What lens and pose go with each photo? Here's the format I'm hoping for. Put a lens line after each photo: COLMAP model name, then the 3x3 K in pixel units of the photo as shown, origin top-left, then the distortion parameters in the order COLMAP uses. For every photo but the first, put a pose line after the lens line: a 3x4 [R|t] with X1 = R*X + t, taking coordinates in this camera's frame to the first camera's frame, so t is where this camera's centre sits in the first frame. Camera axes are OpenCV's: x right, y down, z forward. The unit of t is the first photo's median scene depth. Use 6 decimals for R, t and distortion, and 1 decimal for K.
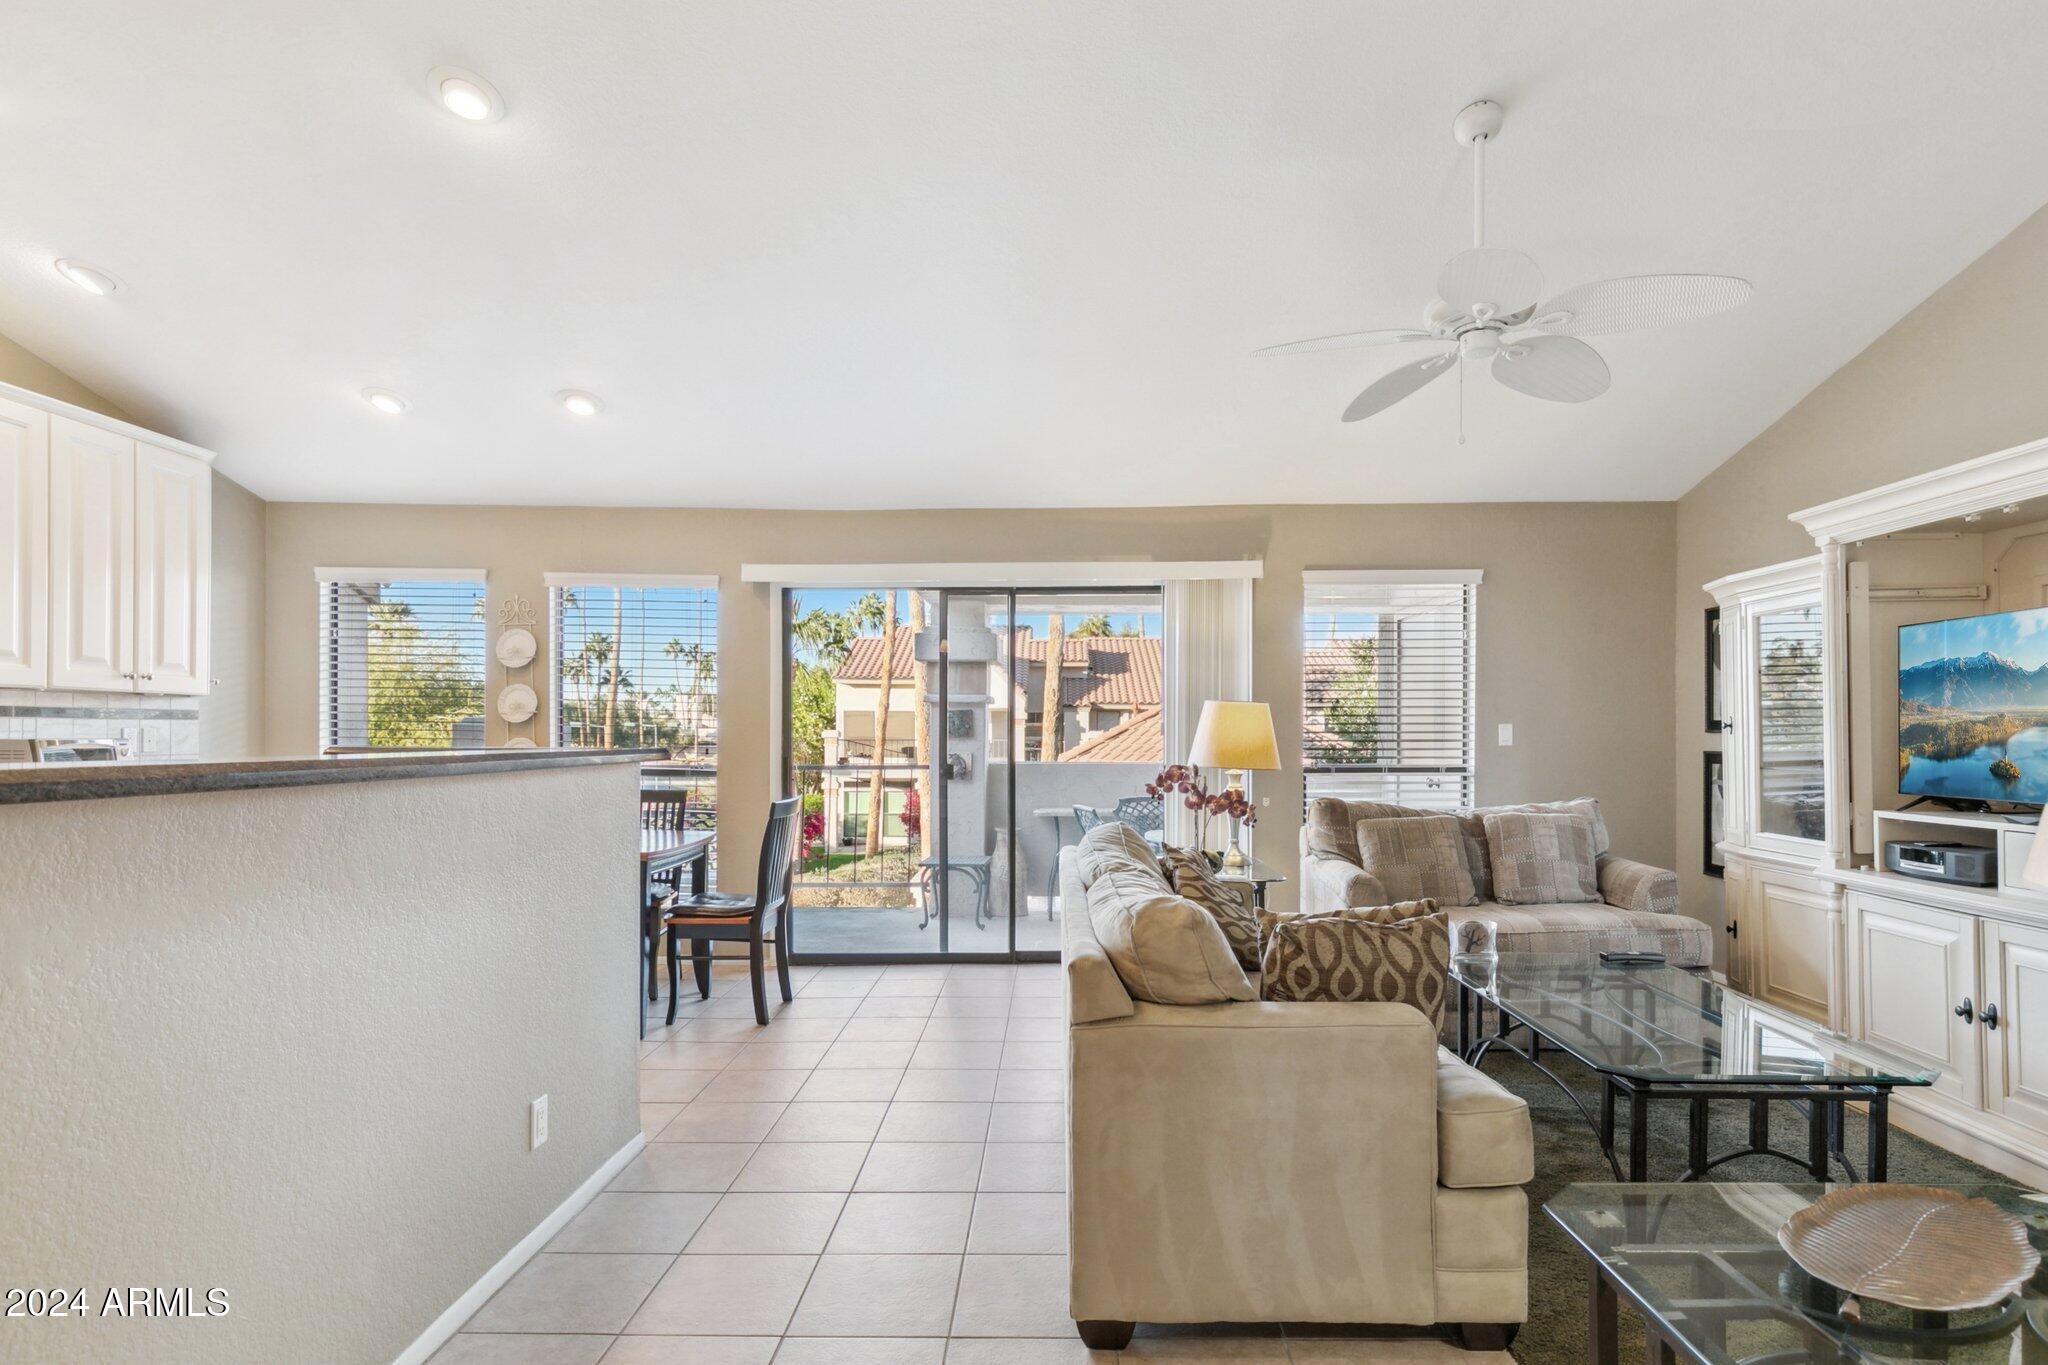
lens RADIAL K [[1069.9, 0, 1028.7], [0, 1069.9, 716.2], [0, 0, 1]] dist [-0.000917, 0.000284]
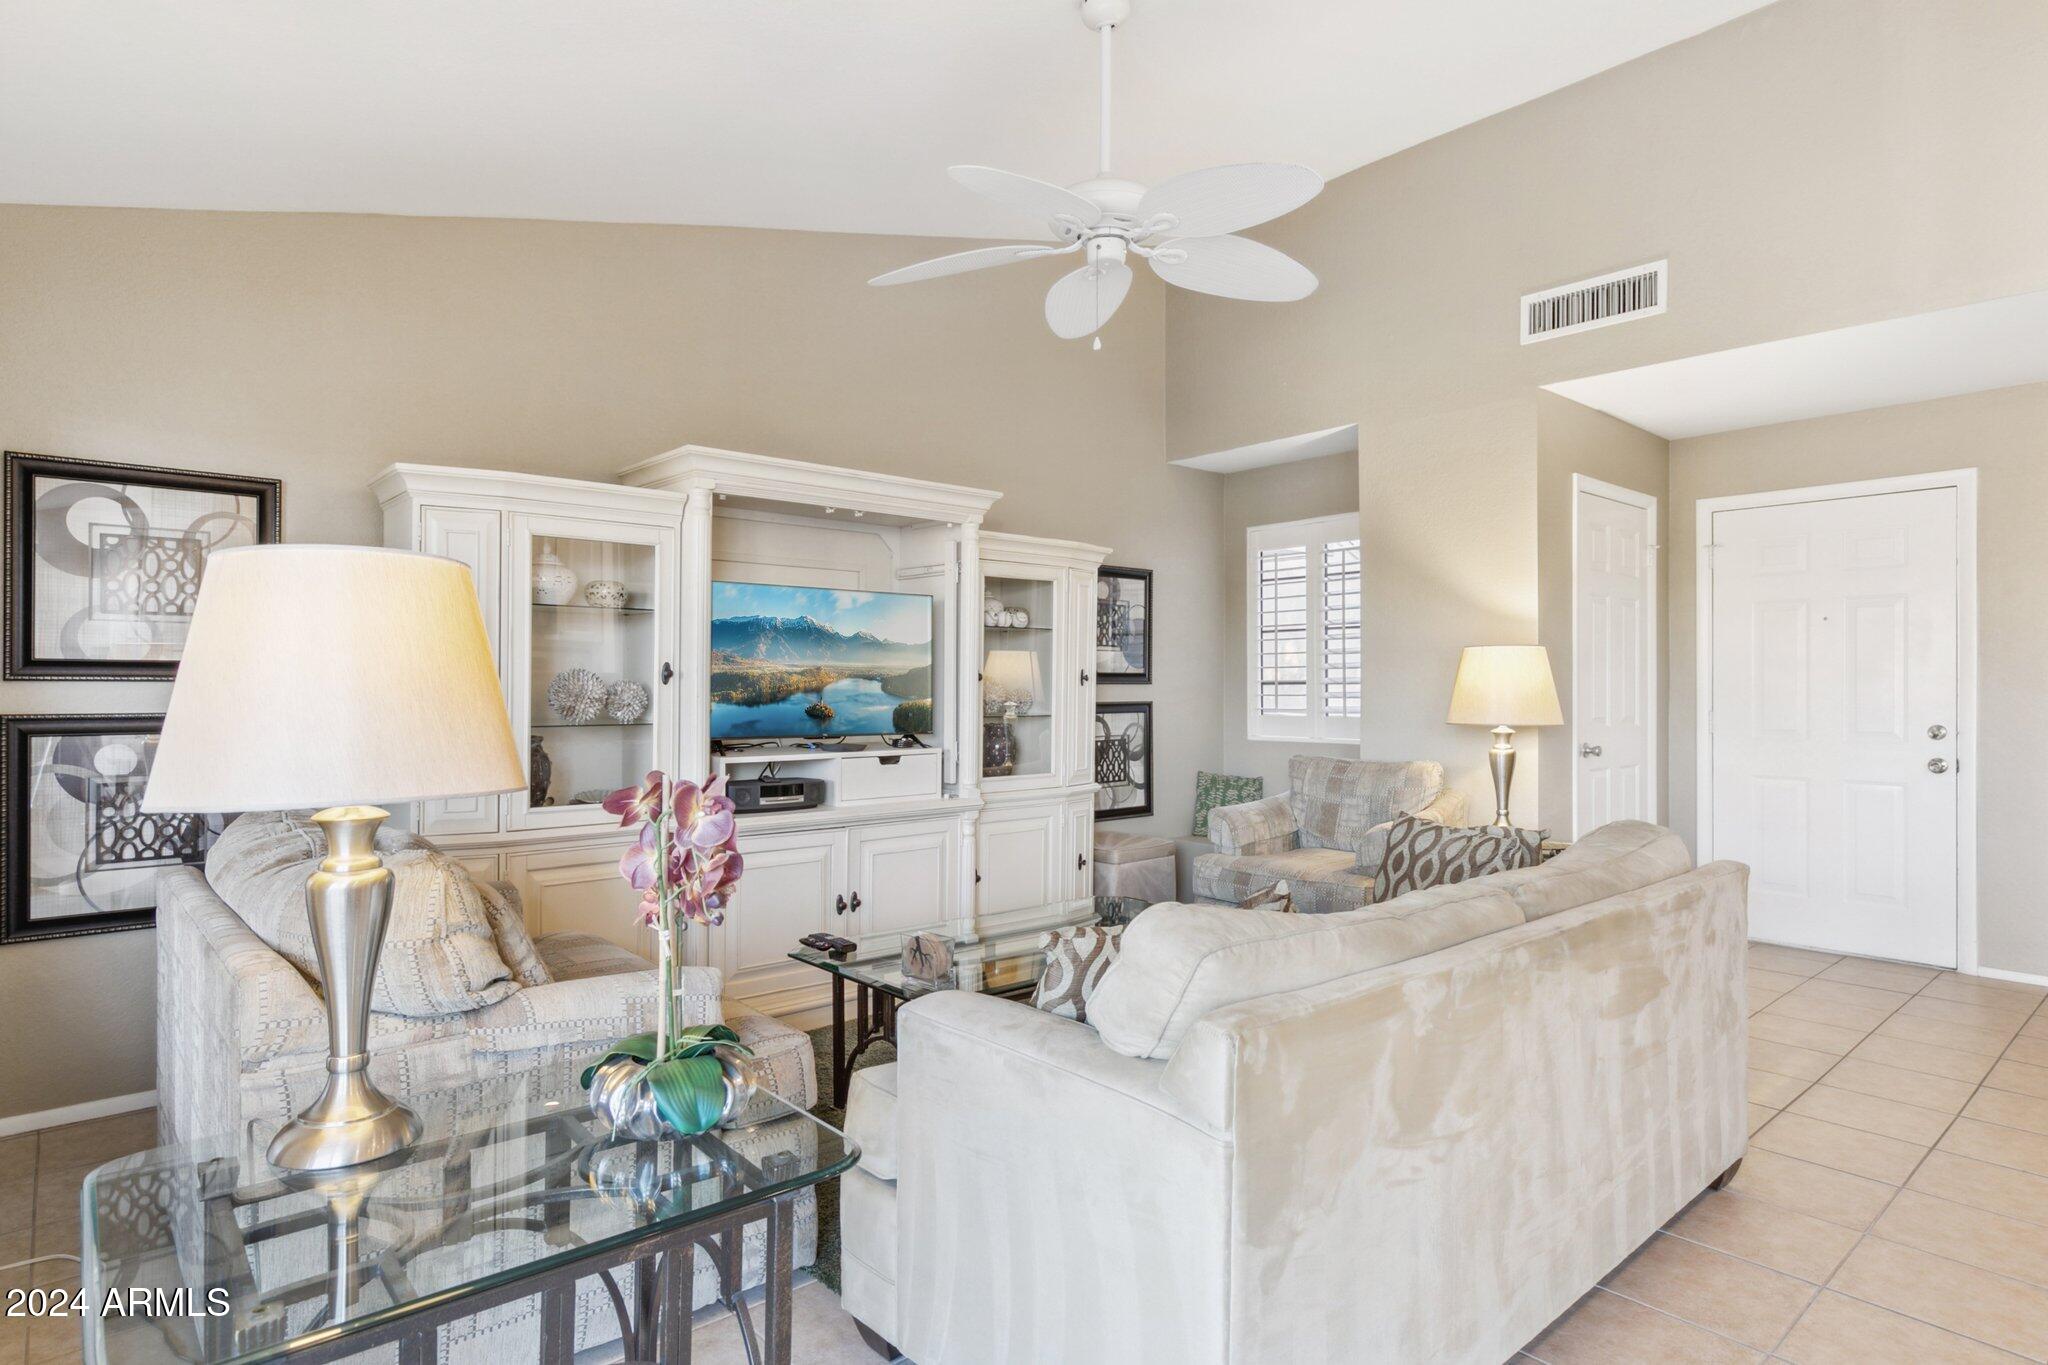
lens RADIAL K [[1100.2, 0, 1024.0], [0, 1100.2, 682.5], [0, 0, 1]] dist [0.003617, 0.000511]
pose [[-0.685161, 0.008157, 0.728346, -0.175471], [-0.009178, 0.999761, -0.019831, 0.034534], [-0.728334, -0.020272, -0.684923, 1.484761]]
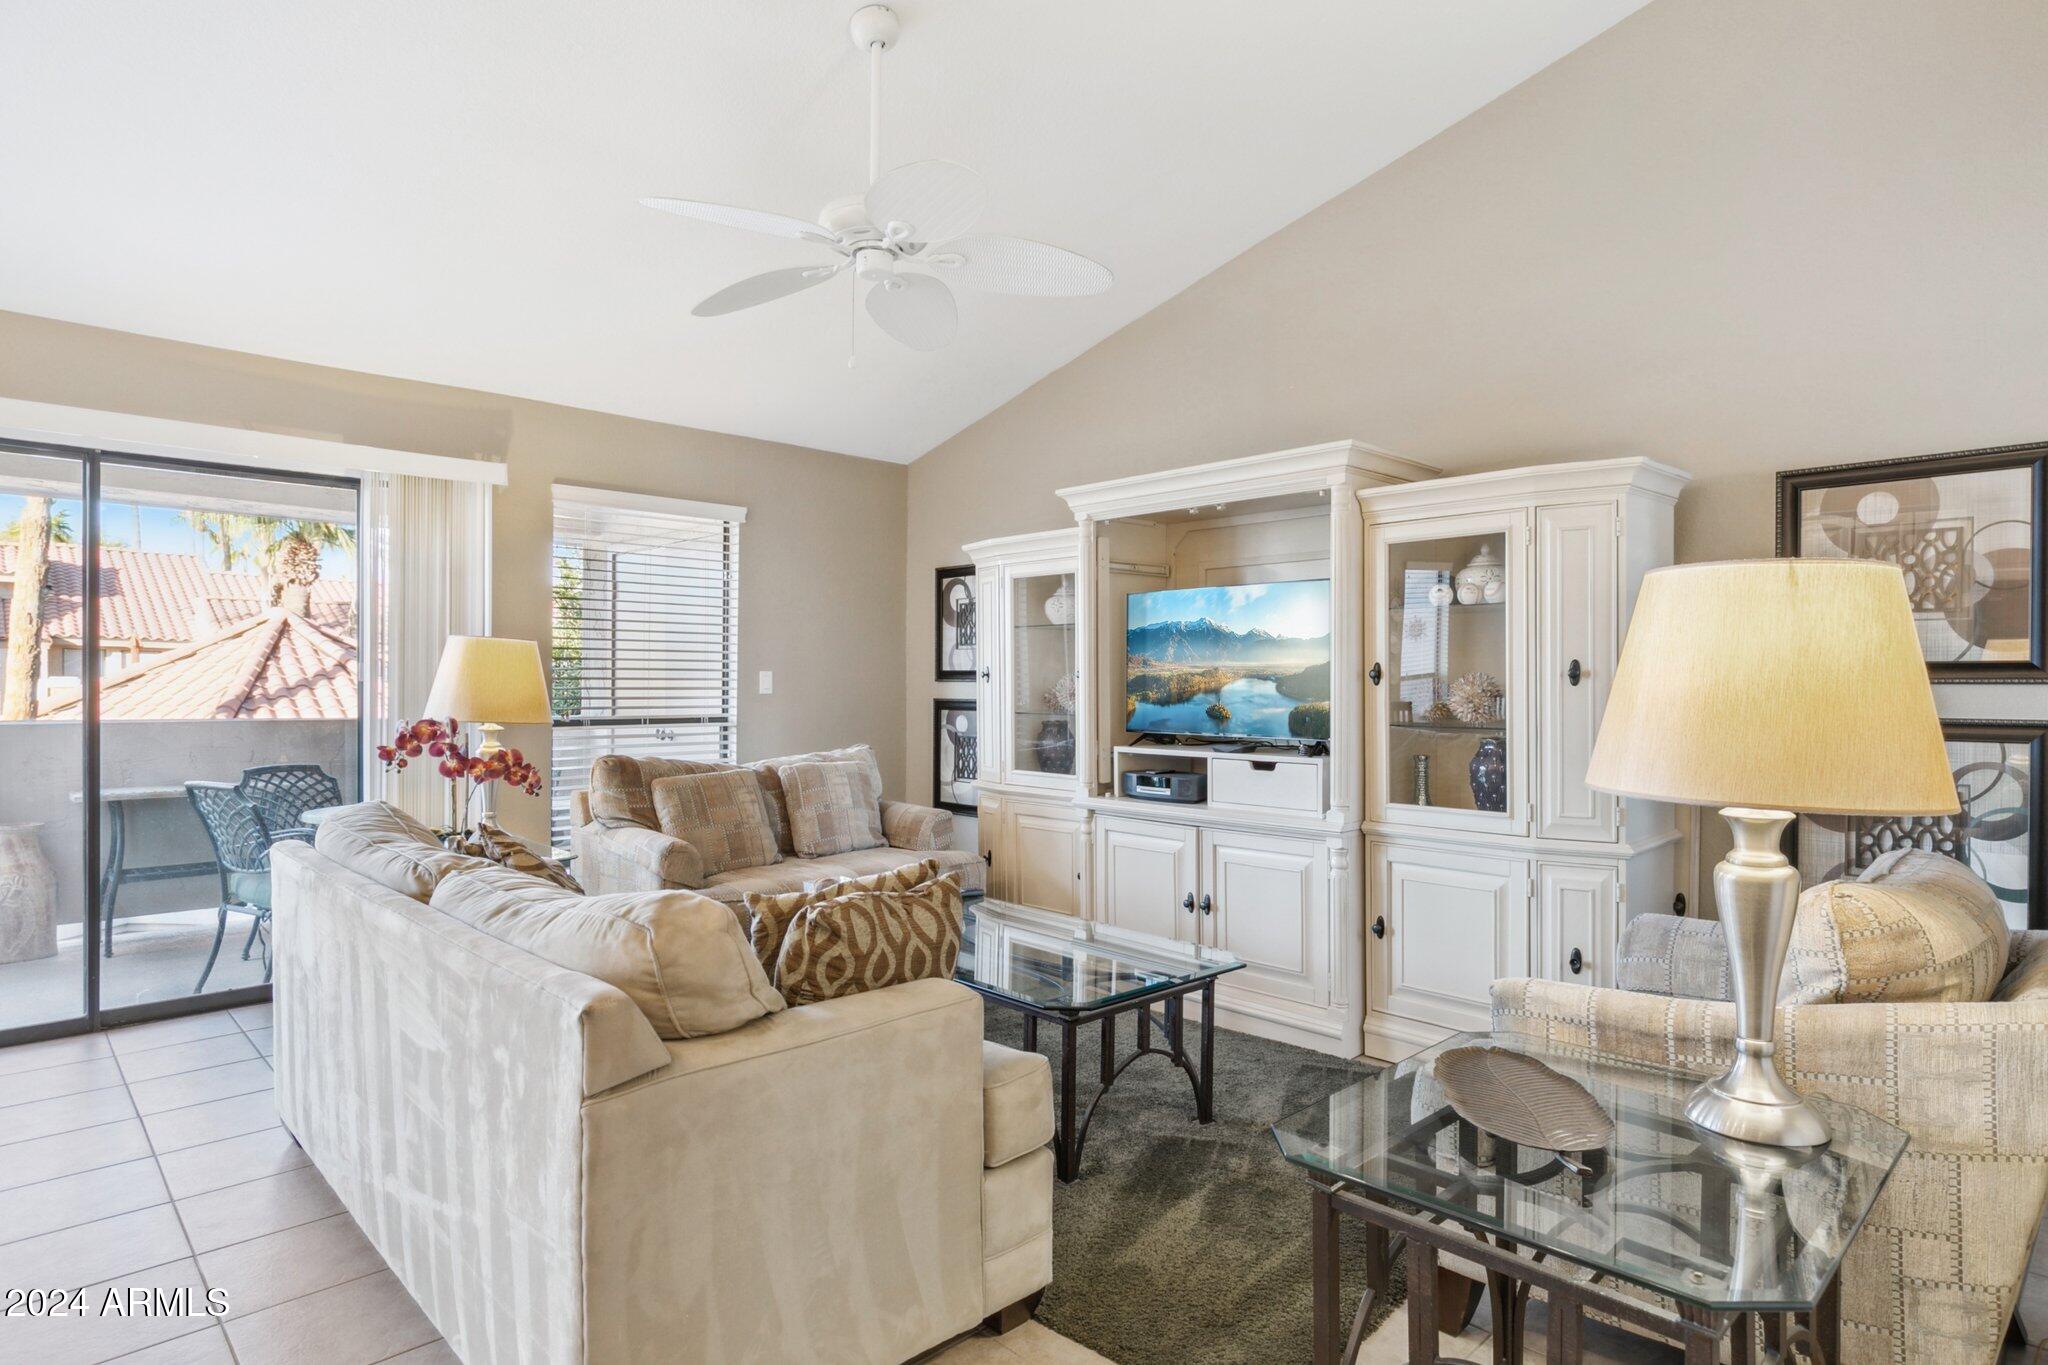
lens RADIAL K [[1125.0, 0, 1039.7], [0, 1125.0, 681.8], [0, 0, 1]] dist [0.005932, -0.000882]
pose [[0.693360, 0.006324, 0.720564, -0.175166], [-0.016985, 0.999827, 0.007569, 0.007670], [-0.720391, -0.017487, 0.693348, 0.187161]]
